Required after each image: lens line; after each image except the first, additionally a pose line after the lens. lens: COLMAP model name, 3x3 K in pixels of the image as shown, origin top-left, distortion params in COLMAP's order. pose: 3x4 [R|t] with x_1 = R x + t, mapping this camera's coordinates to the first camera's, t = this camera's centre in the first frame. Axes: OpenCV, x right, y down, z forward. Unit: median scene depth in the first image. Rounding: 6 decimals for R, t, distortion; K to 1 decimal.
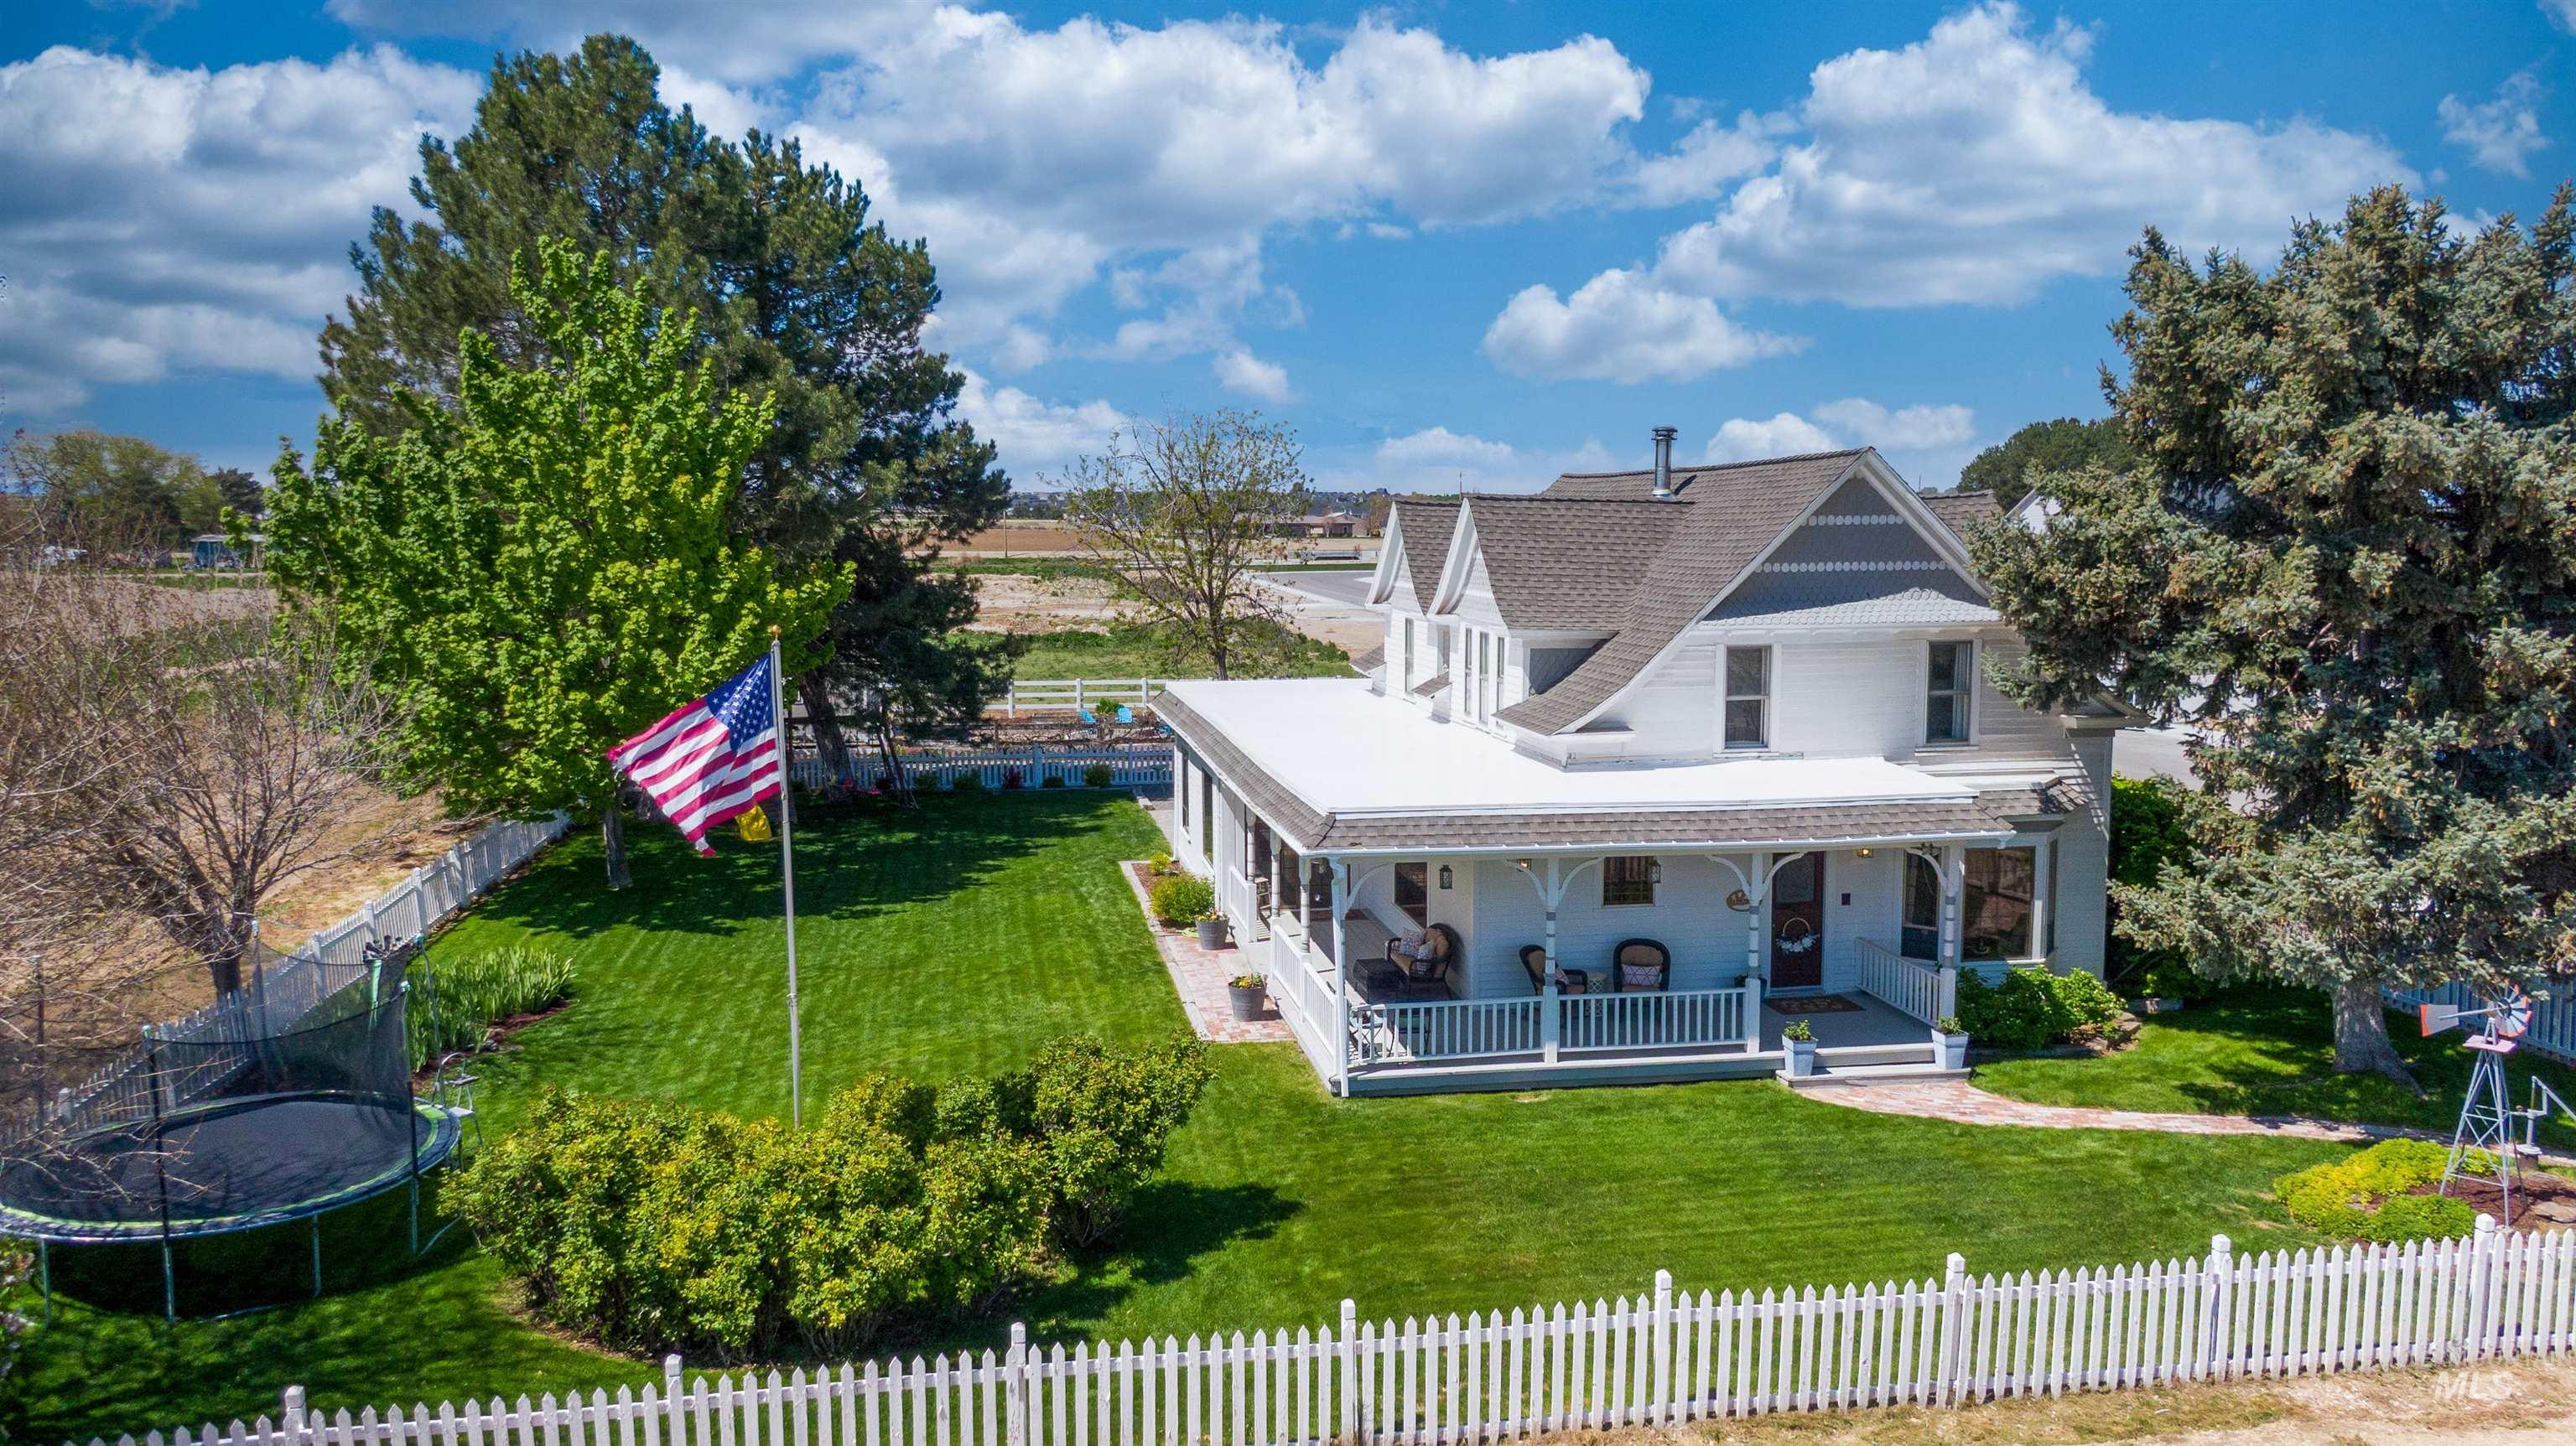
lens RADIAL K [[1824.1, 0, 1287.2], [0, 1824.1, 732.1], [0, 0, 1]] dist [0.057921, -0.083220]
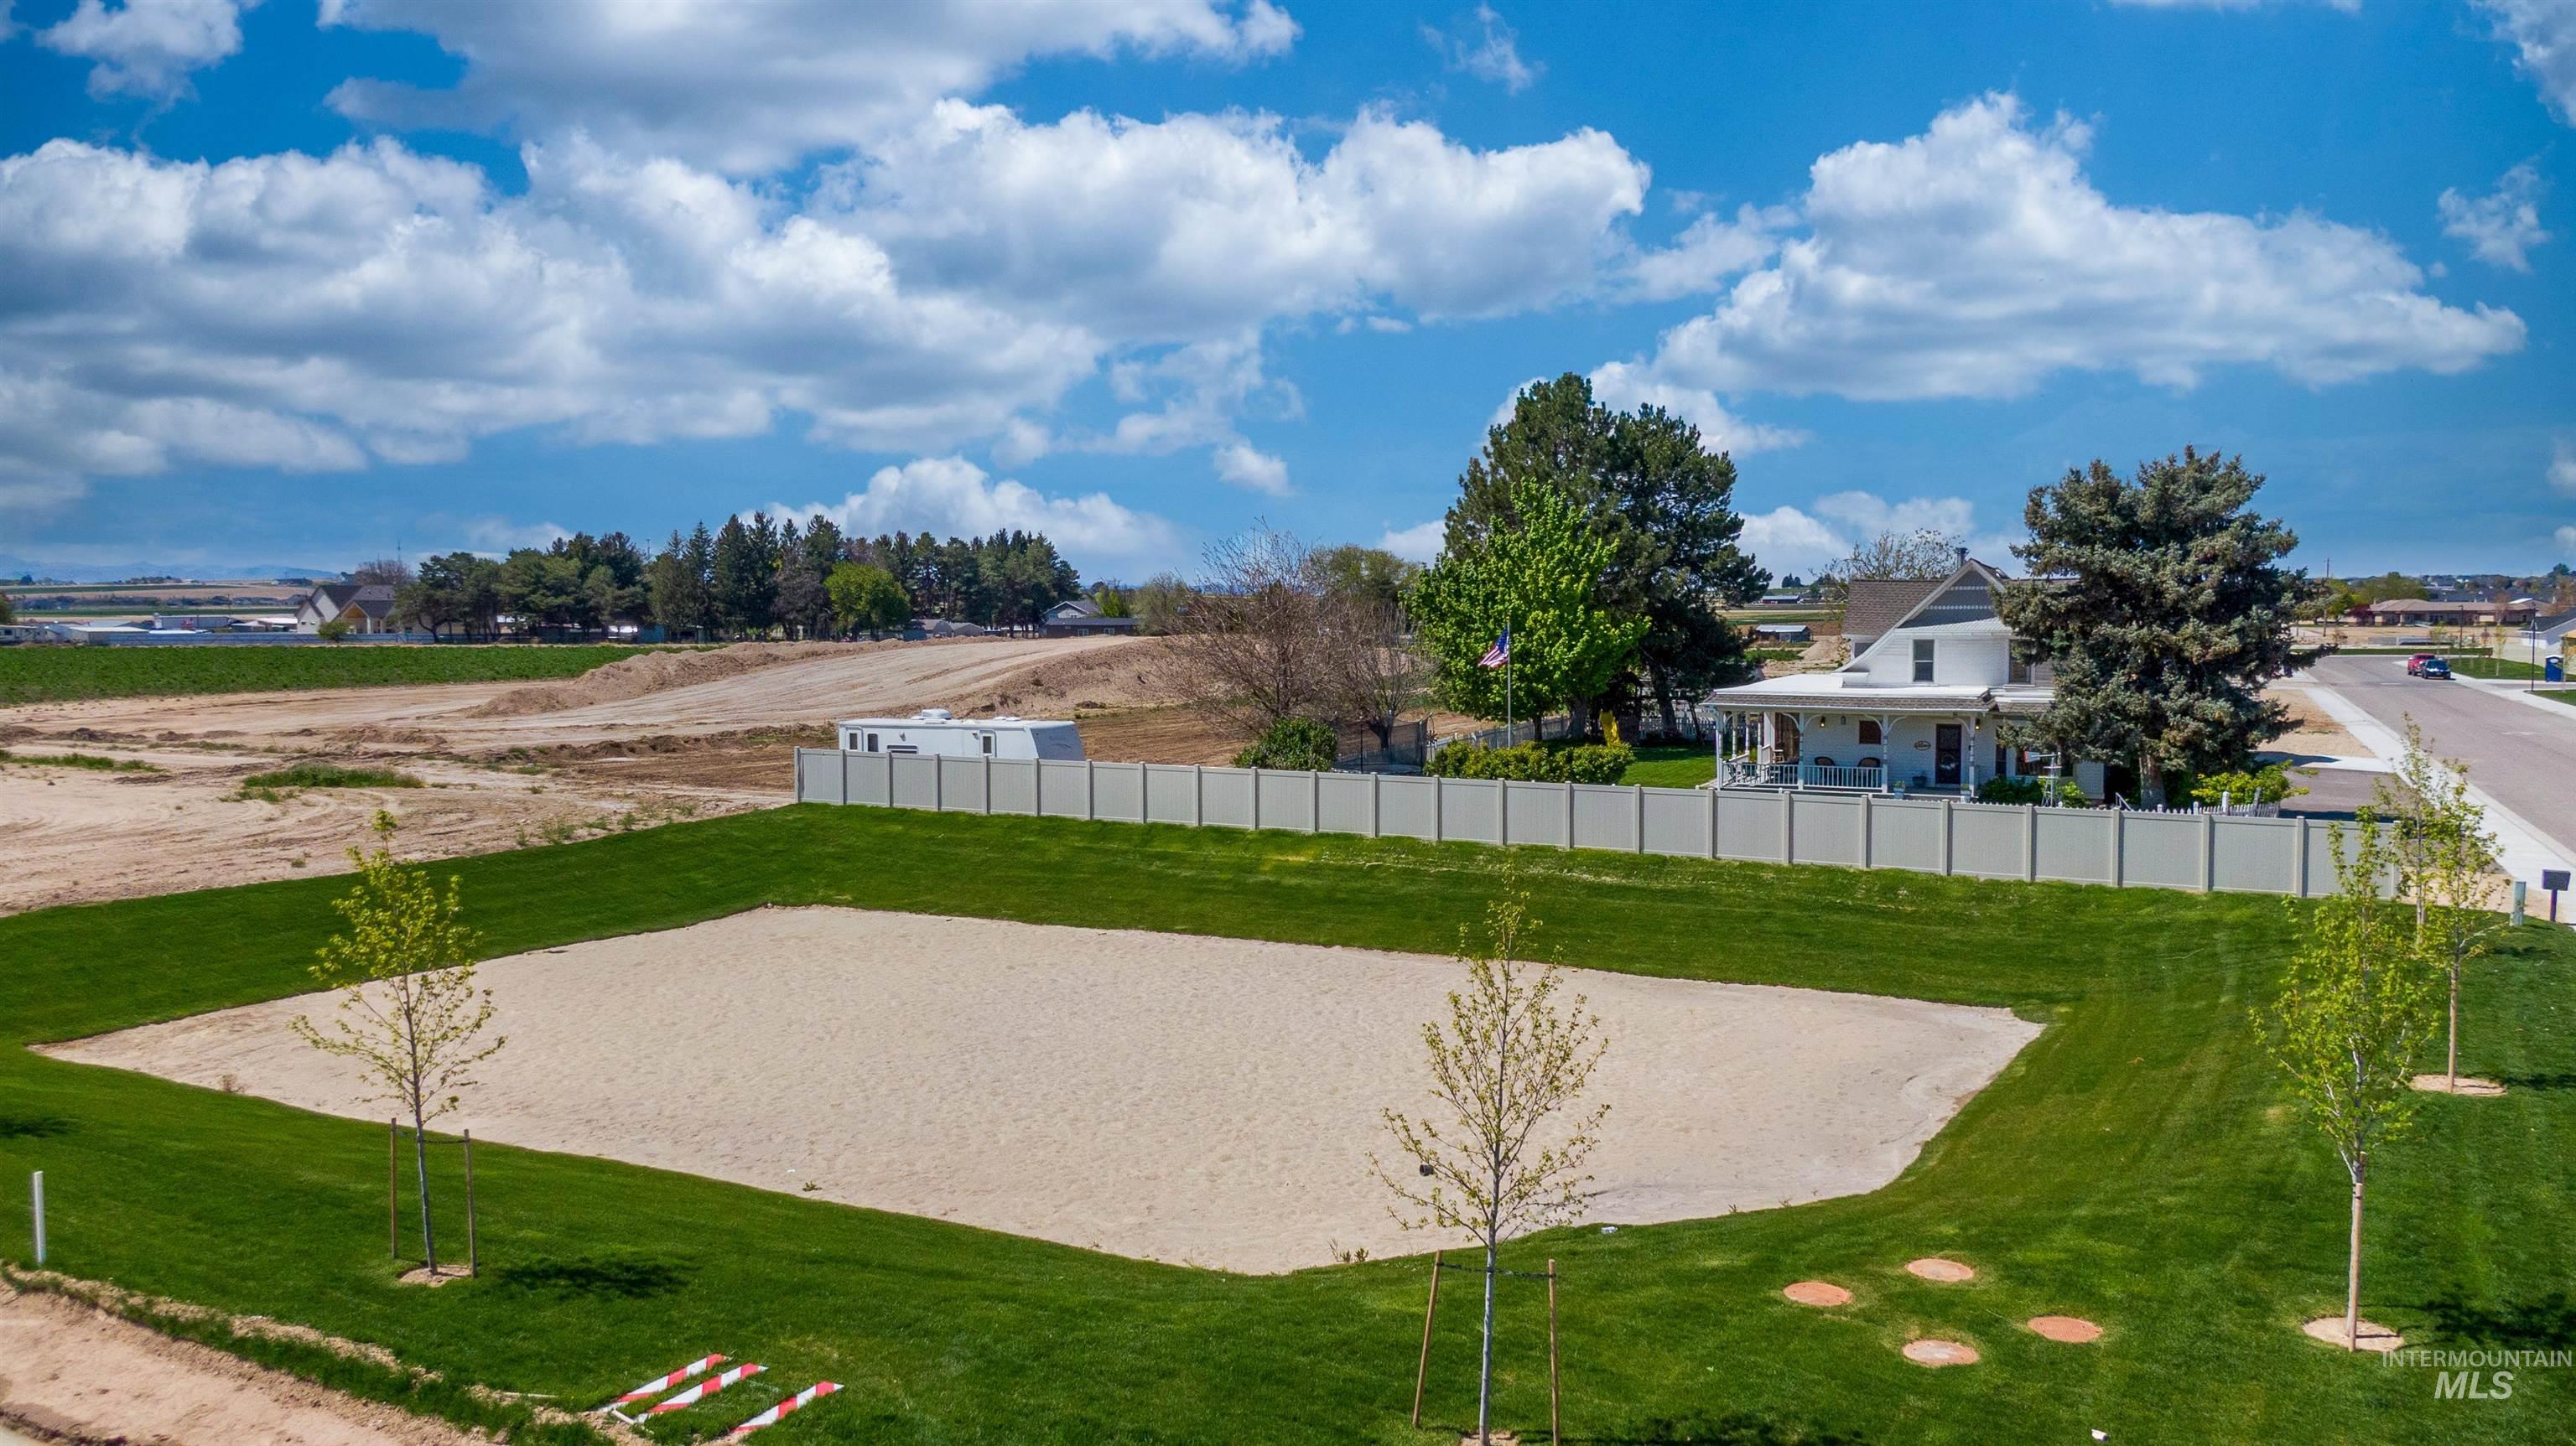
lens RADIAL K [[1810.5, 0, 1288.0], [0, 1810.5, 723.0], [0, 0, 1]] dist [0.044002, -0.076274]
pose [[0.818319, 0.033827, -0.573769, 0.990386], [-0.065934, 0.997201, -0.035246, 0.213001], [0.570970, 0.066673, 0.818259, -1.513785]]
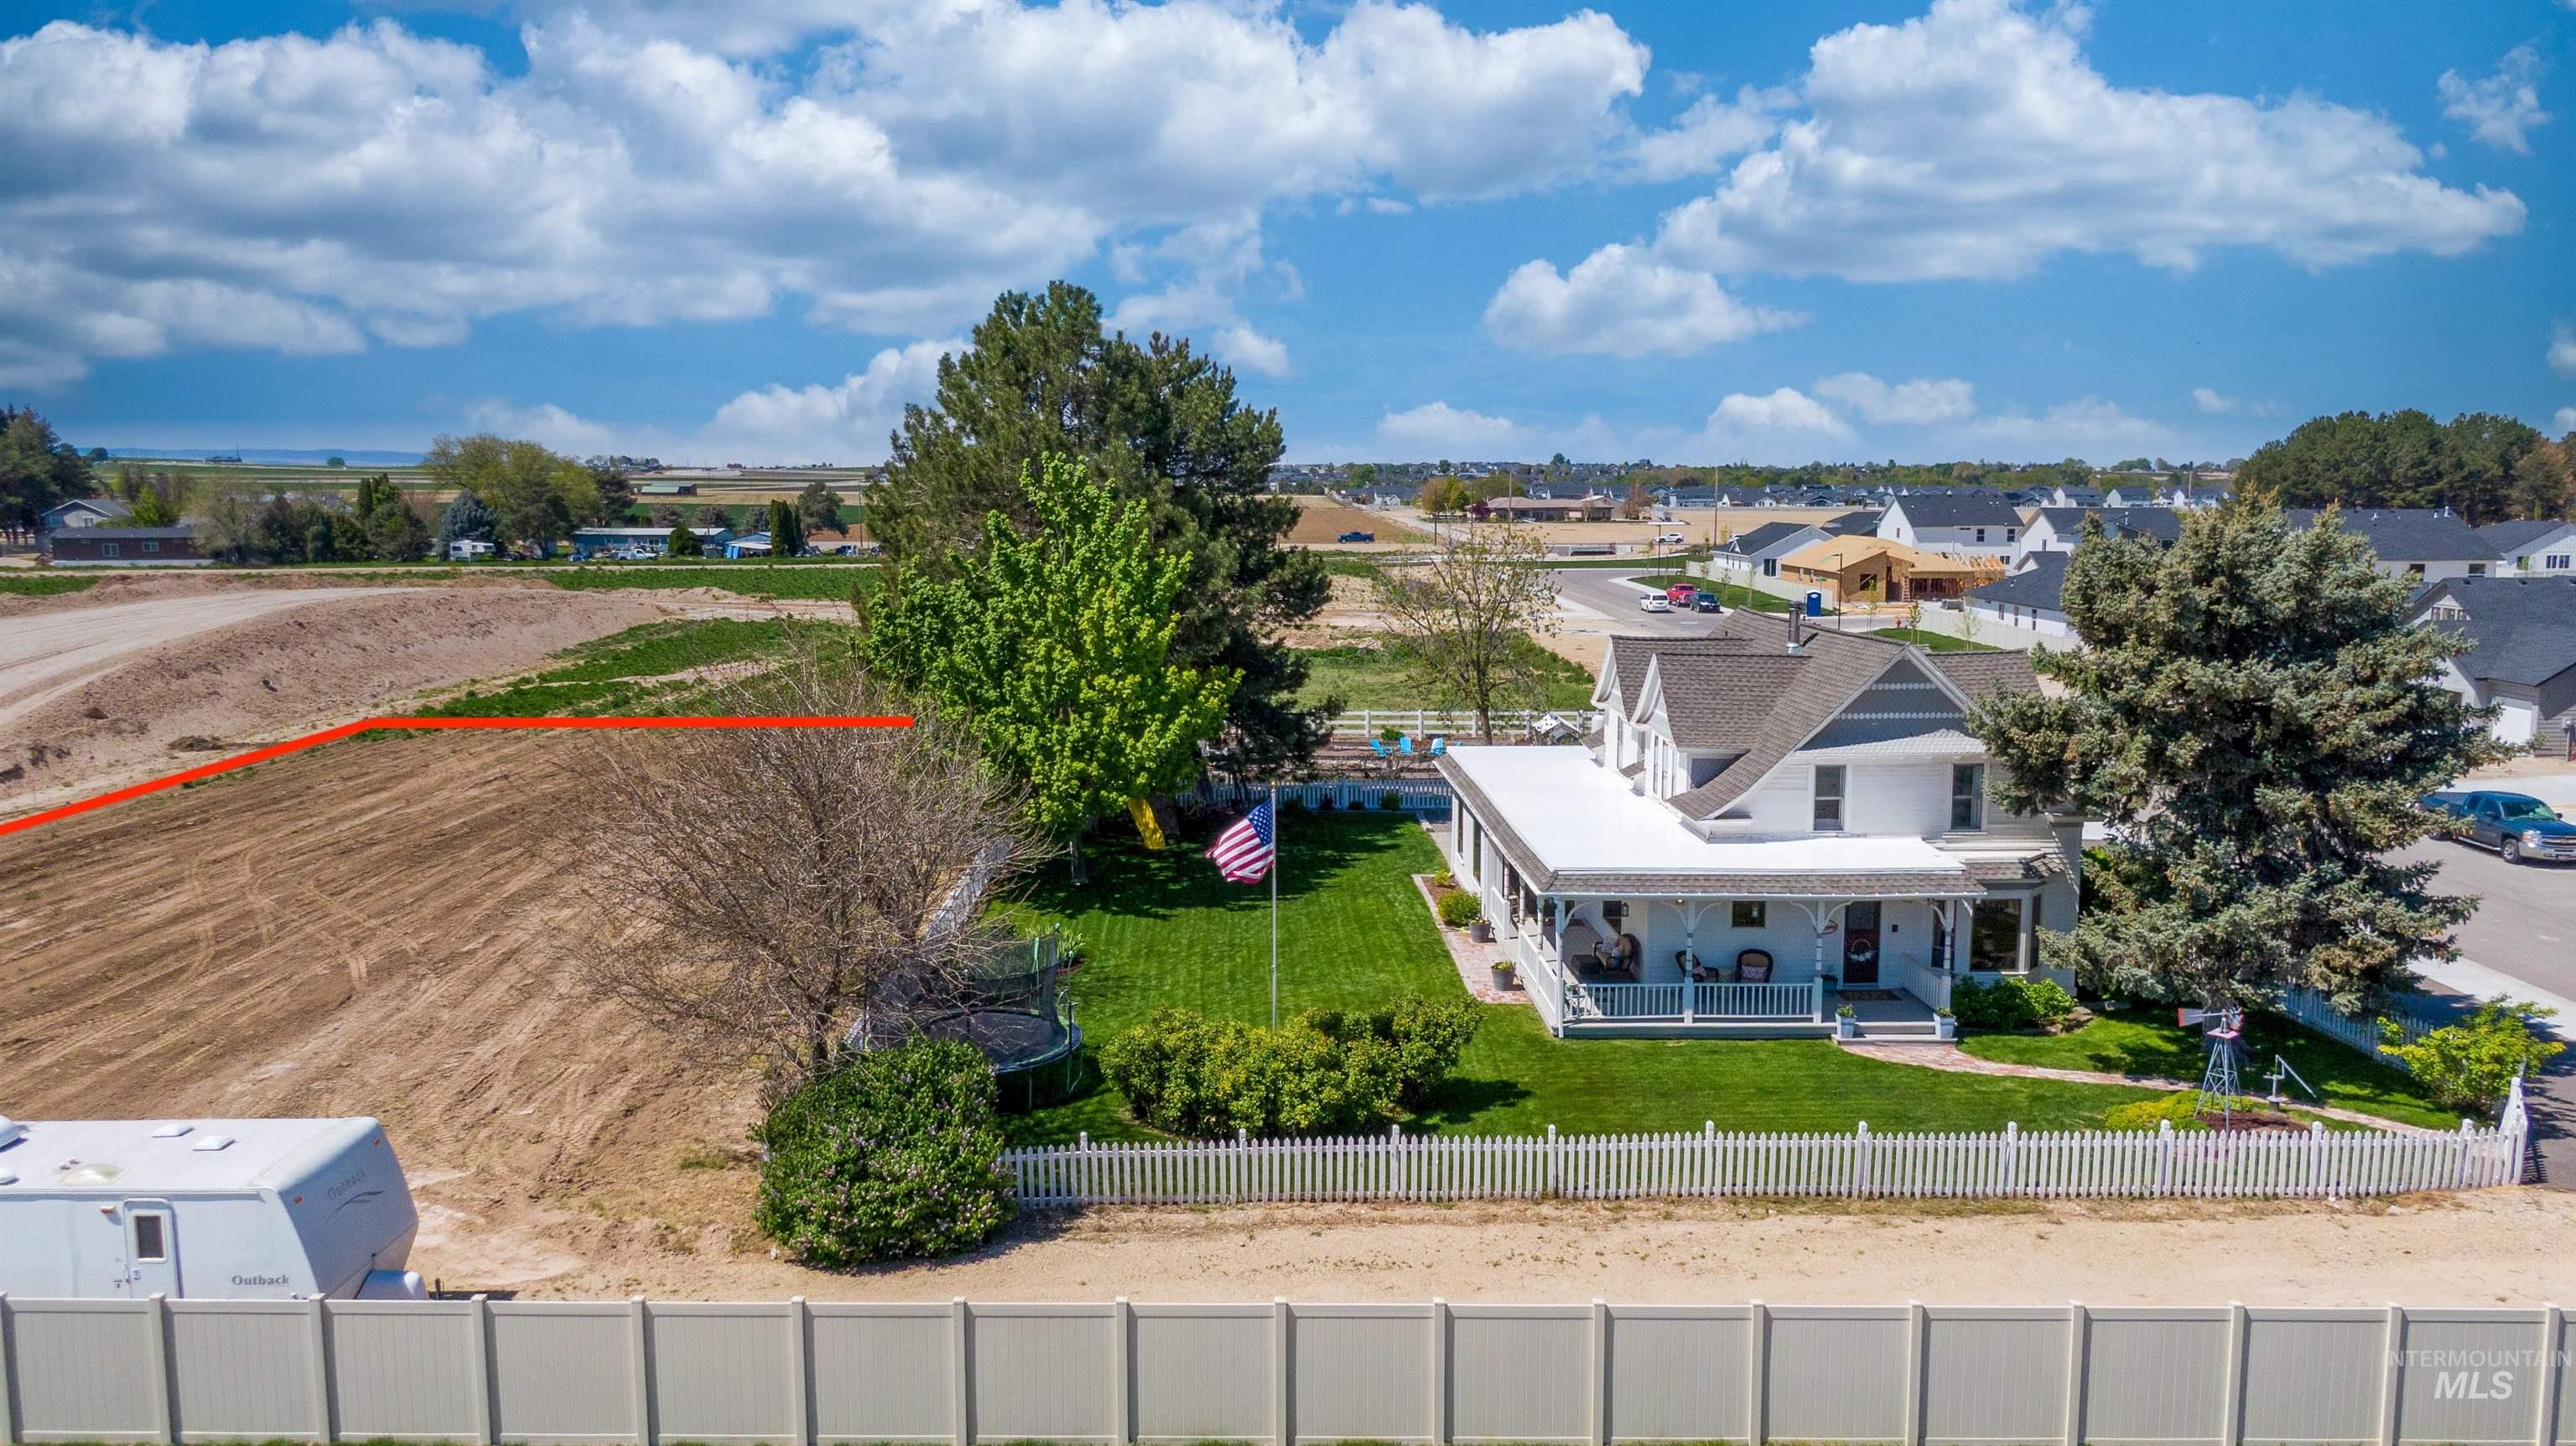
lens RADIAL K [[1810.5, 0, 1288.0], [0, 1810.5, 723.0], [0, 0, 1]] dist [0.044002, -0.076274]
pose [[0.990132, 0.022116, -0.138384, 0.006845], [-0.020570, 0.999709, 0.012595, -0.097187], [0.138622, -0.009624, 0.990299, -0.629790]]
